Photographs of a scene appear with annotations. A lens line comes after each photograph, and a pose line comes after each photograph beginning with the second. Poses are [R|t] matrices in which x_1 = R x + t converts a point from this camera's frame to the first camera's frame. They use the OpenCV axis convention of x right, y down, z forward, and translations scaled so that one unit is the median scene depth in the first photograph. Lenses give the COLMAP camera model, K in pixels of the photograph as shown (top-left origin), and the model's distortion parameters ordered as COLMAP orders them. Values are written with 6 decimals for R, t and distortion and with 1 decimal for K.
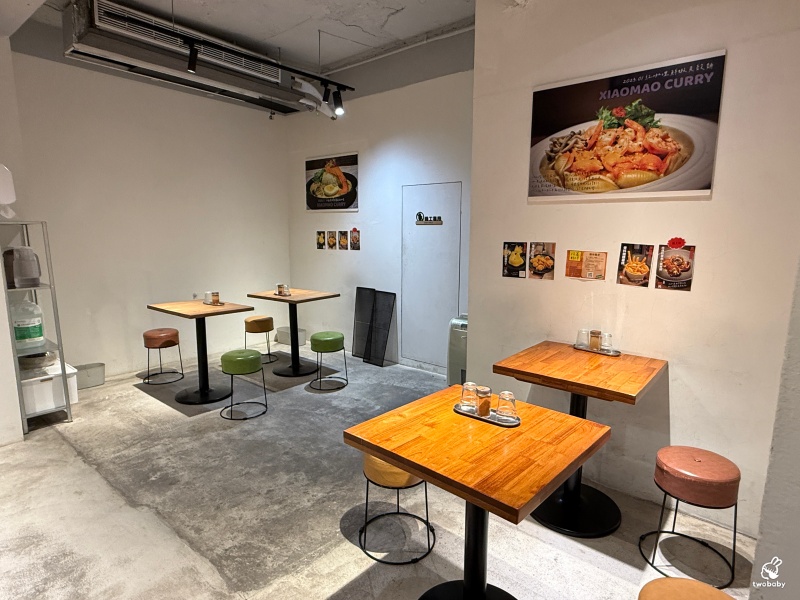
lens RADIAL K [[468.8, 0, 400.0], [0, 468.8, 300.0], [0, 0, 1]] dist [-0.003390, -0.001368]
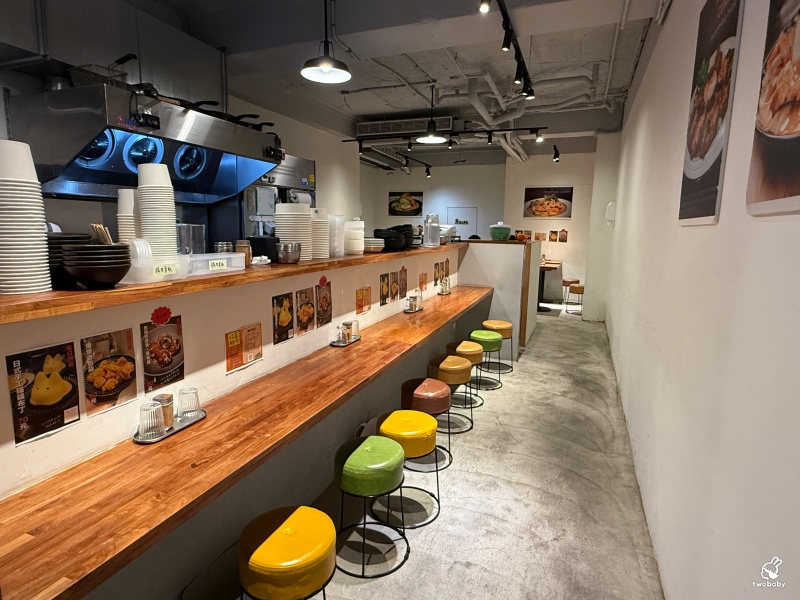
lens RADIAL K [[468.8, 0, 400.0], [0, 468.8, 300.0], [0, 0, 1]] dist [-0.003390, -0.001368]
pose [[0.943152, -0.043160, 0.329547, -1.840367], [0.039598, 0.999062, 0.017517, 0.307153], [-0.329994, -0.003472, 0.943977, -2.063341]]
